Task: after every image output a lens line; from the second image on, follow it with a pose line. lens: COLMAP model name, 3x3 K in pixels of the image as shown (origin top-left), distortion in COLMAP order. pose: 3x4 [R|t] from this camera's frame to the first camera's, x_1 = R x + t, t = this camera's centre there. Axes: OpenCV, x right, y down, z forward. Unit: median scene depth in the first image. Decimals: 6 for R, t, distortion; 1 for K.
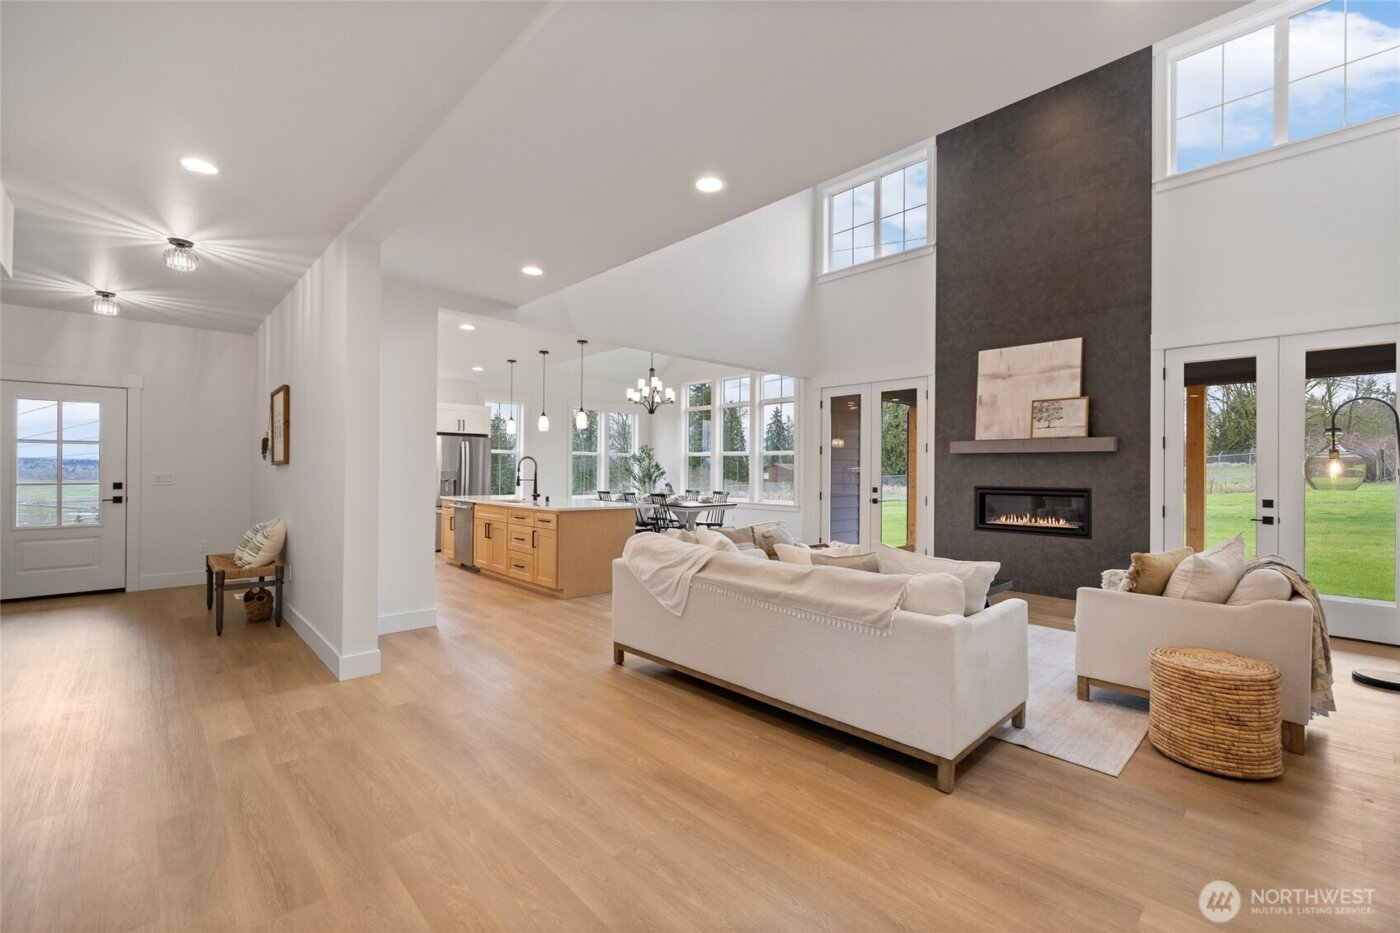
lens RADIAL K [[592.8, 0, 705.4], [0, 592.8, 470.1], [0, 0, 1]] dist [0.003790, -0.000500]
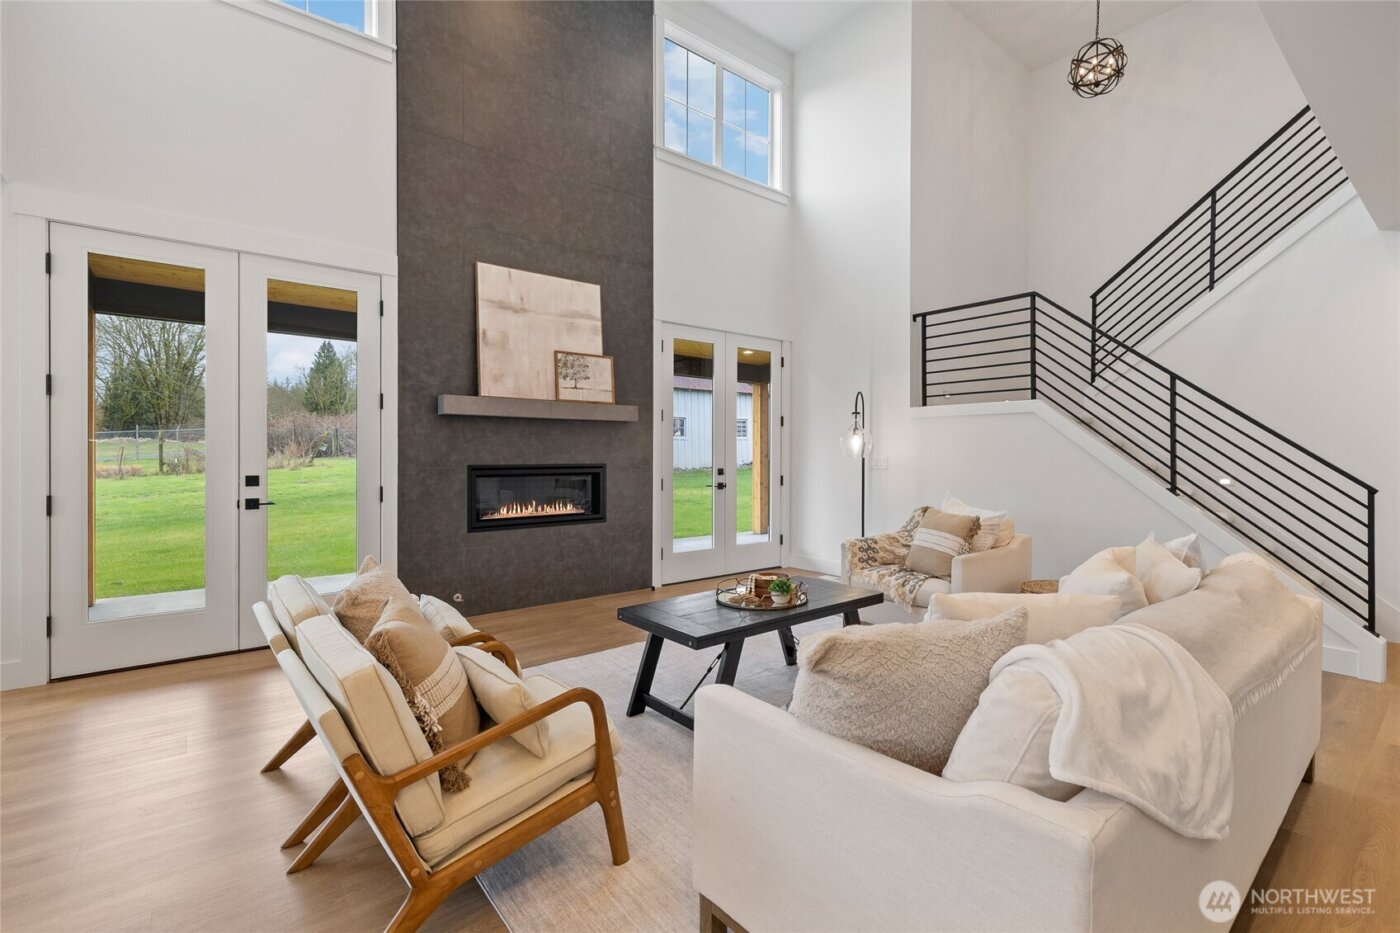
lens RADIAL K [[645.4, 0, 720.4], [0, 645.4, 453.4], [0, 0, 1]] dist [0.004765, 0.000603]
pose [[0.054413, -0.012847, 0.998436, -0.248691], [-0.006821, 0.999889, 0.013238, 0.002358], [-0.998495, -0.007530, 0.054320, 0.693392]]
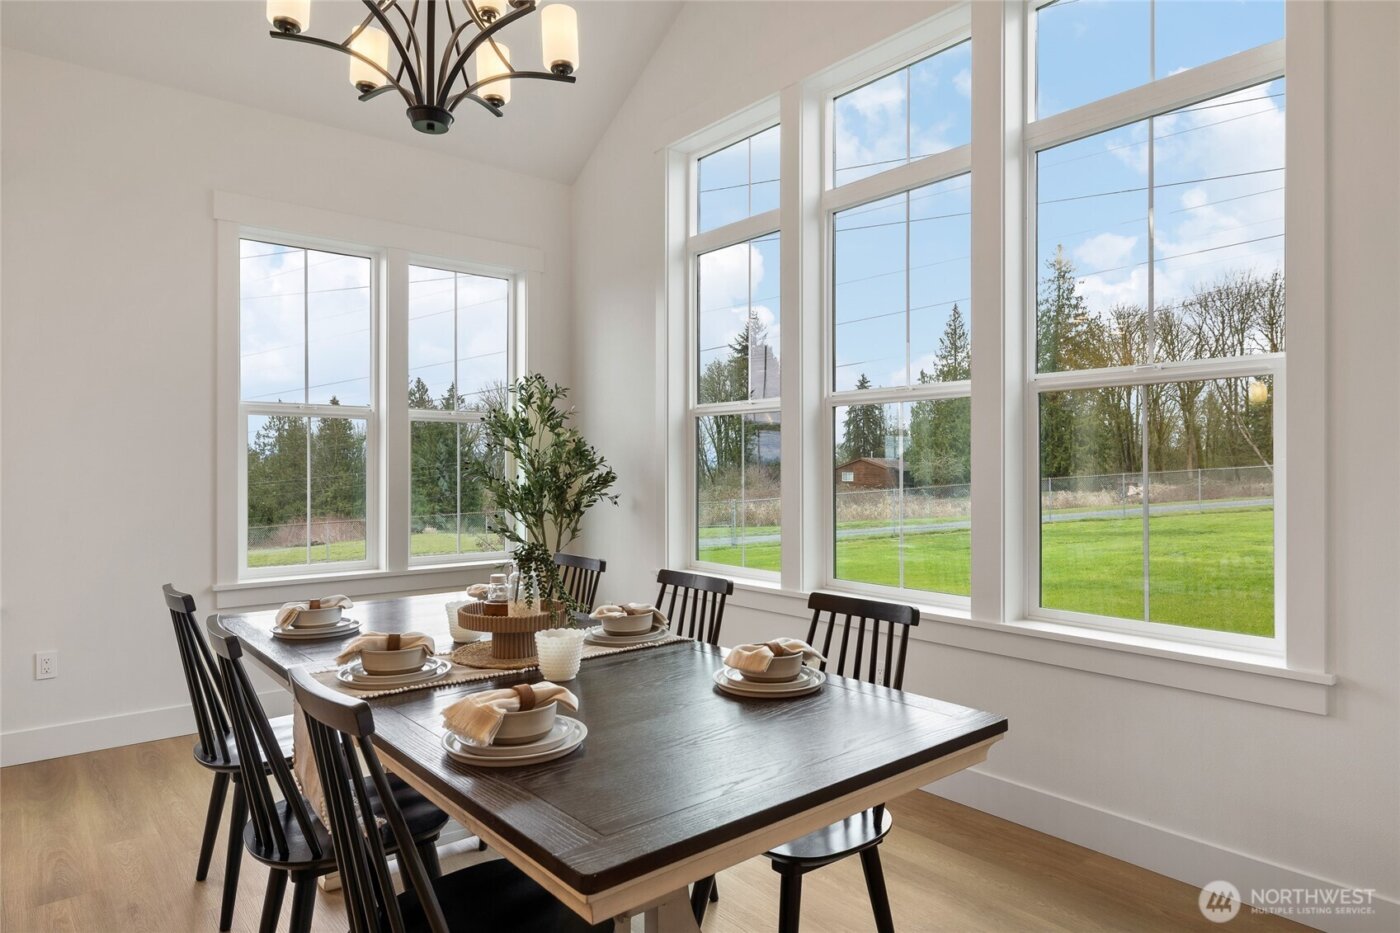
lens RADIAL K [[858.5, 0, 687.9], [0, 858.5, 474.9], [0, 0, 1]] dist [-0.008967, -0.003022]
pose [[0.996716, -0.007444, -0.080632, -0.002318], [0.007987, 0.999947, 0.006421, 0.001085], [0.080580, -0.007044, 0.996723, 1.129322]]
